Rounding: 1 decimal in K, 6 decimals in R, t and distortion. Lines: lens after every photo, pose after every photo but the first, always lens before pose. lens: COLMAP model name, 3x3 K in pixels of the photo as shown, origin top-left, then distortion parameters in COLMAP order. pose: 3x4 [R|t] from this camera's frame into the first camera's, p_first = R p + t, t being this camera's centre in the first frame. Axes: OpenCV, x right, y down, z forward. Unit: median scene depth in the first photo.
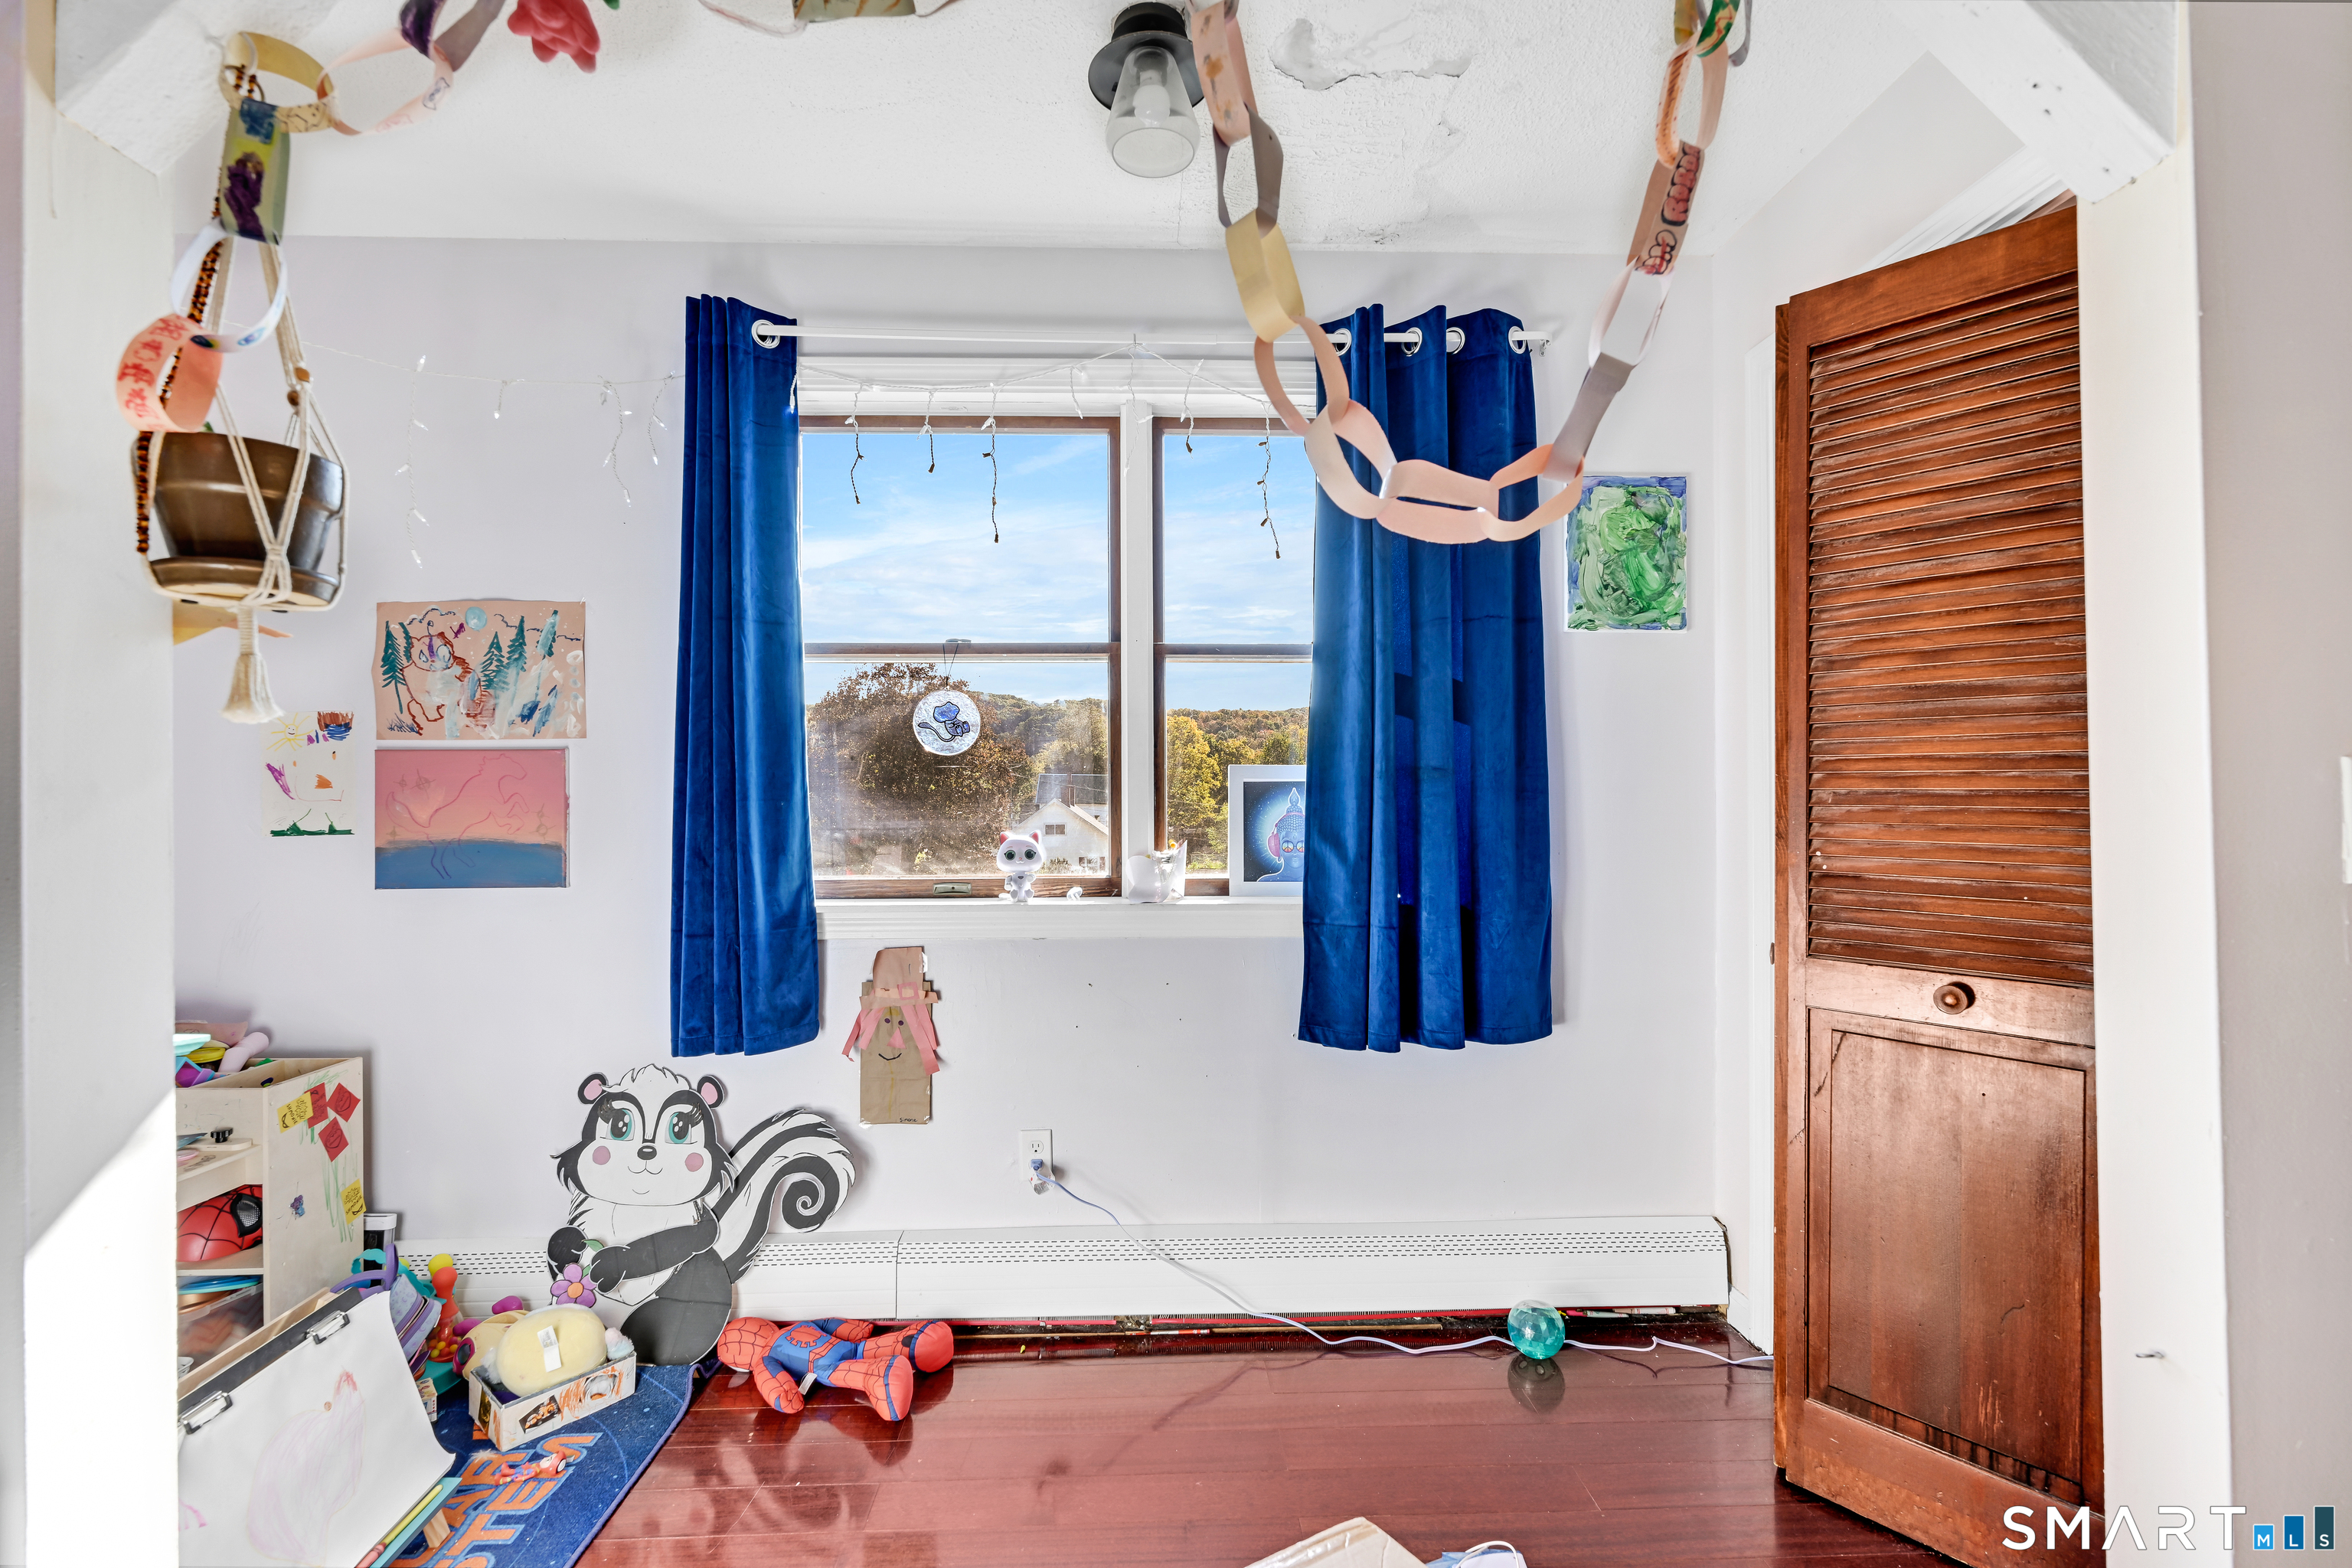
lens RADIAL K [[1059.8, 0, 1175.0], [0, 1059.8, 789.0], [0, 0, 1]] dist [-0.001219, -0.000329]
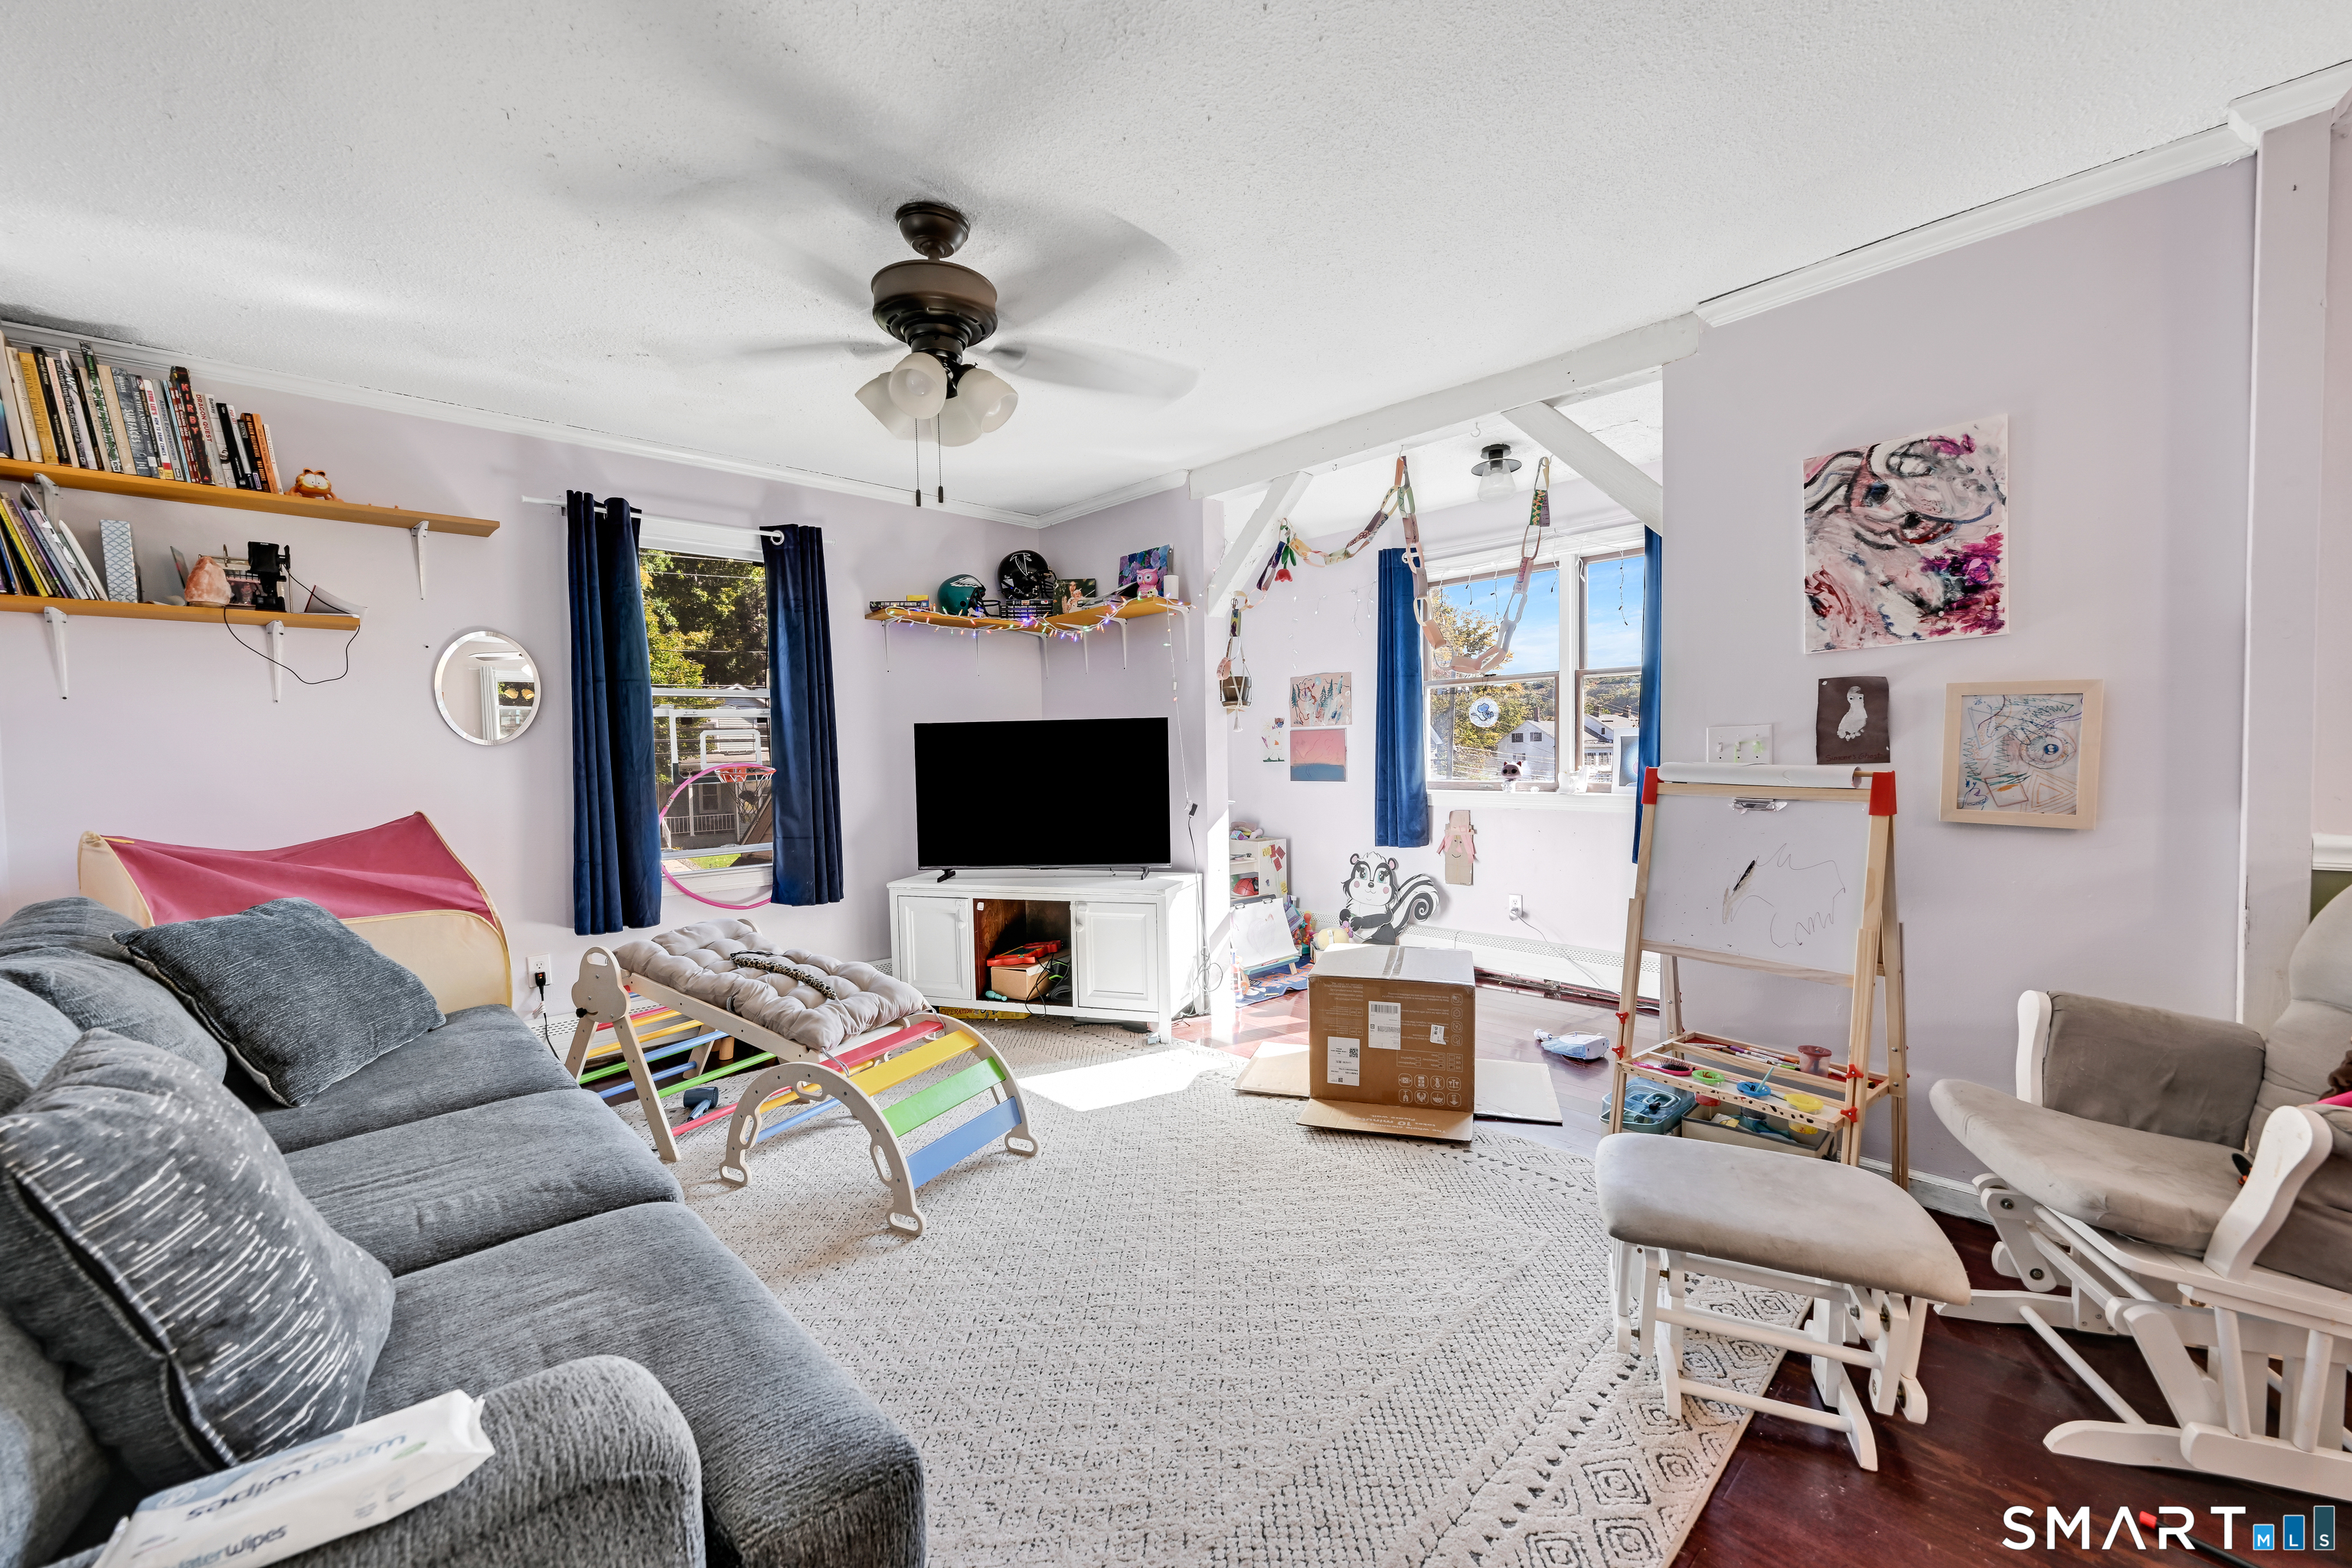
lens RADIAL K [[928.9, 0, 1175.1], [0, 928.9, 795.3], [0, 0, 1]] dist [-0.002117, -0.000210]
pose [[0.655977, 0.030741, -0.754155, 0.892474], [0.014034, 0.998501, 0.052908, -0.000959], [0.754651, -0.045290, 0.654562, -0.835239]]
